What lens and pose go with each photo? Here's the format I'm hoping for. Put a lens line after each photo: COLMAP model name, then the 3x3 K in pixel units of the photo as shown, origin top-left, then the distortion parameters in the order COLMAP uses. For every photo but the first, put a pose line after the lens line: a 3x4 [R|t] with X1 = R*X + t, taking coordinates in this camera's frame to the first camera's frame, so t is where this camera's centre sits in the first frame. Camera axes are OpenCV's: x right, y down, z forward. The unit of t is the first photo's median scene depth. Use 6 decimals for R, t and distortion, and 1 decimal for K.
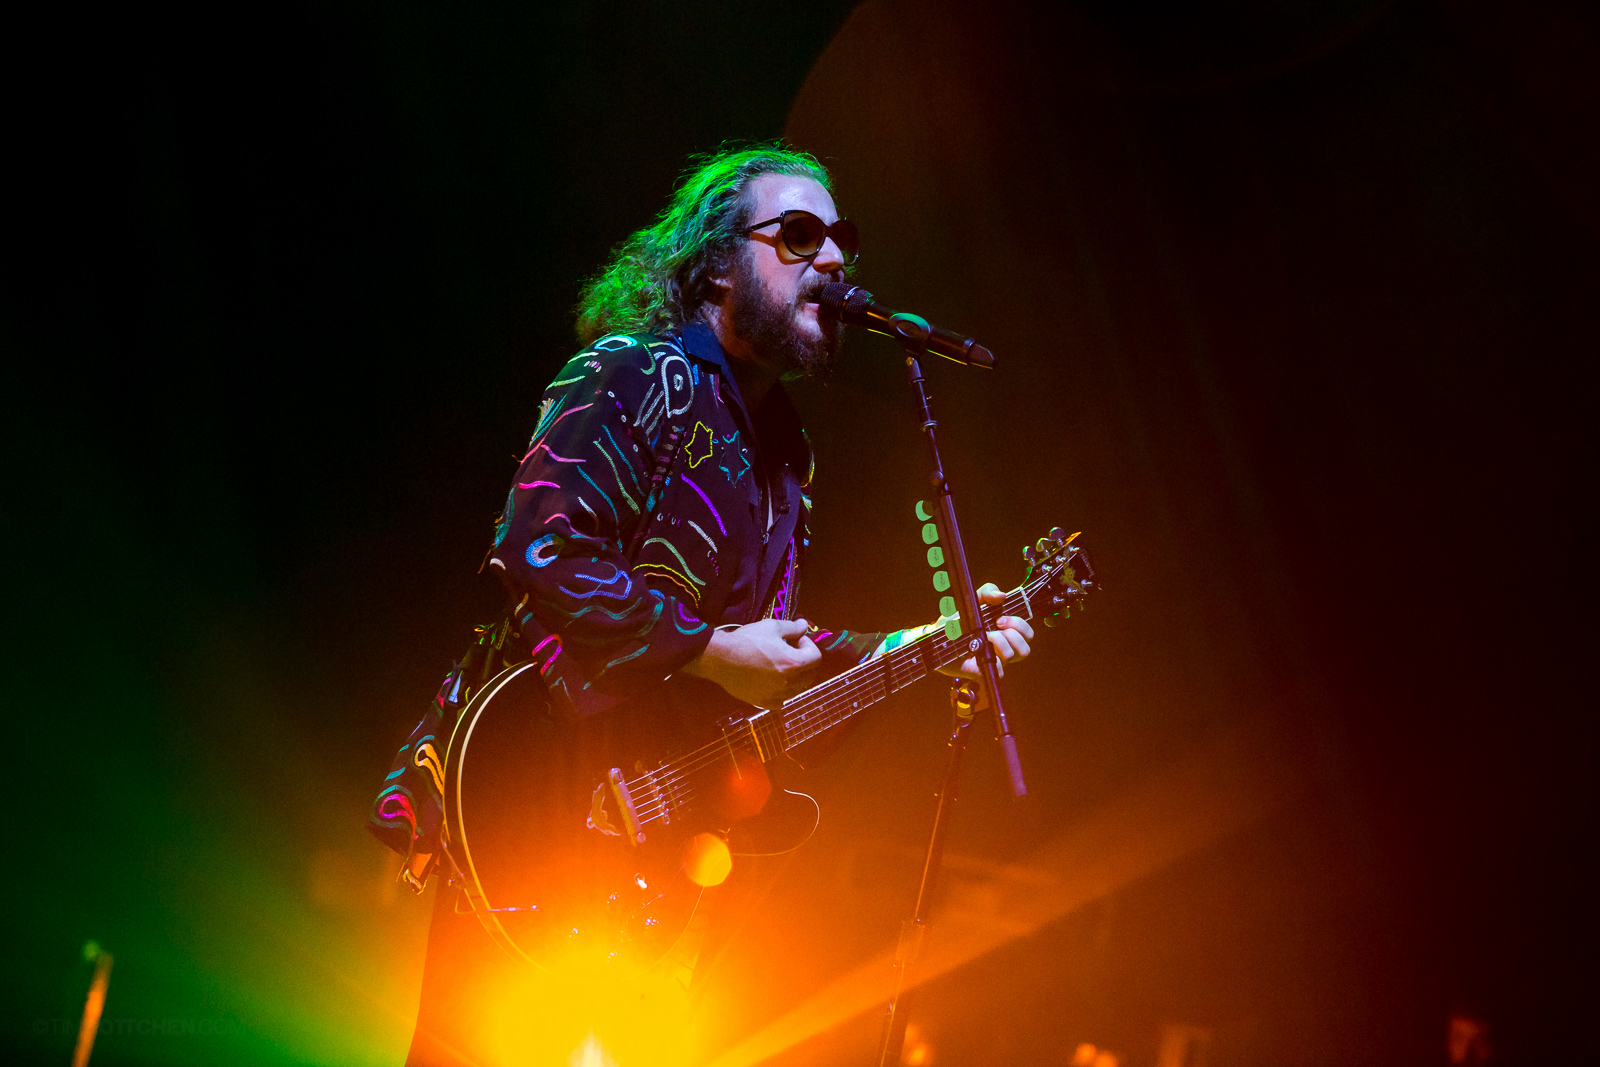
lens RADIAL K [[5298.9, 0, 800.0], [0, 5298.9, 533.5], [0, 0, 1]] dist [-0.057378, -0.071467]
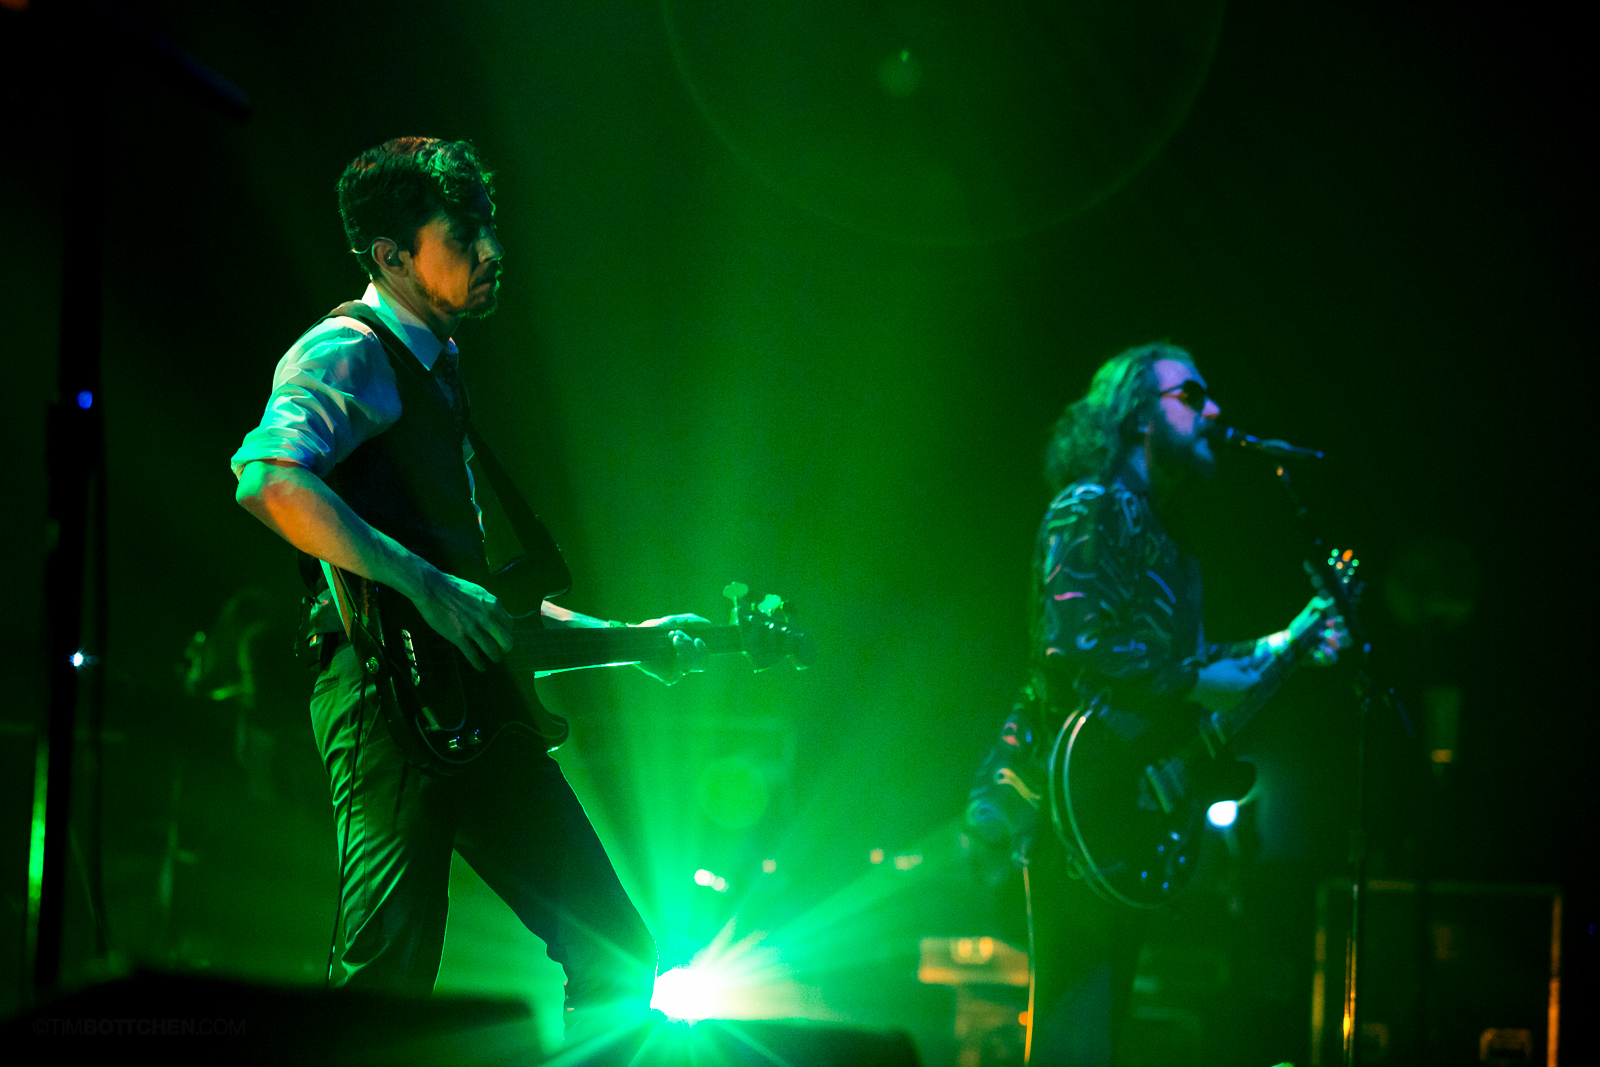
lens RADIAL K [[5085.1, 0, 800.0], [0, 5085.1, 533.5], [0, 0, 1]] dist [0.749764, 0.015741]
pose [[0.987379, -0.149780, -0.051474, -0.043373], [0.149617, 0.988719, -0.007026, -0.026113], [0.051946, -0.000764, 0.998650, -0.478743]]
